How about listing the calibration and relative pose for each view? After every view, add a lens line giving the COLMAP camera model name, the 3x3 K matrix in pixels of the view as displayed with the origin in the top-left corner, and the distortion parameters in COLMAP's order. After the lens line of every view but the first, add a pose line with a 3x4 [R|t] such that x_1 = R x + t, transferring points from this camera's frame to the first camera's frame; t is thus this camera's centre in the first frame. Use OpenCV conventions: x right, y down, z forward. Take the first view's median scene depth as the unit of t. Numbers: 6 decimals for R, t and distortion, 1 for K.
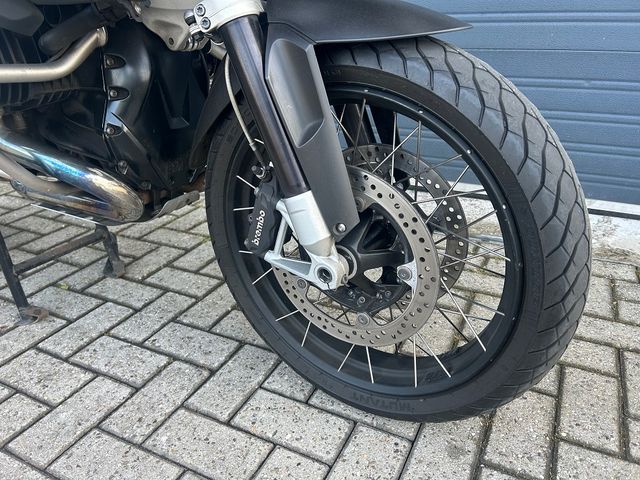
lens RADIAL K [[487.2, 0, 317.7], [0, 487.2, 238.0], [0, 0, 1]] dist [0.049995, -0.058960]
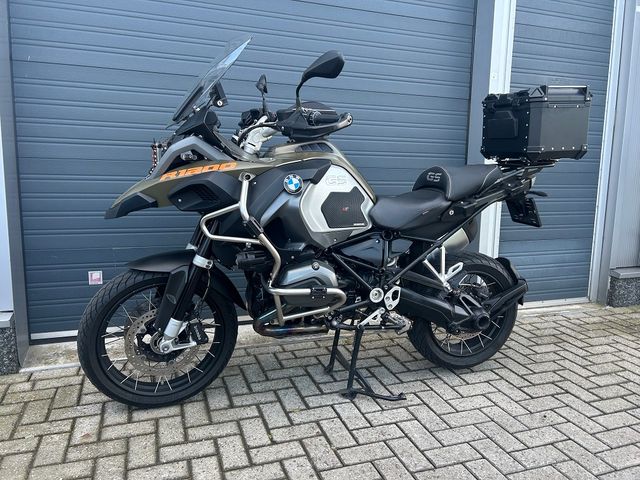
lens RADIAL K [[487.2, 0, 317.7], [0, 487.2, 238.0], [0, 0, 1]] dist [0.049995, -0.058960]
pose [[0.694405, -0.080739, 0.715040, -2.253198], [0.264483, 0.952768, -0.149268, -0.260483], [-0.669216, 0.292768, 0.682962, -0.447635]]
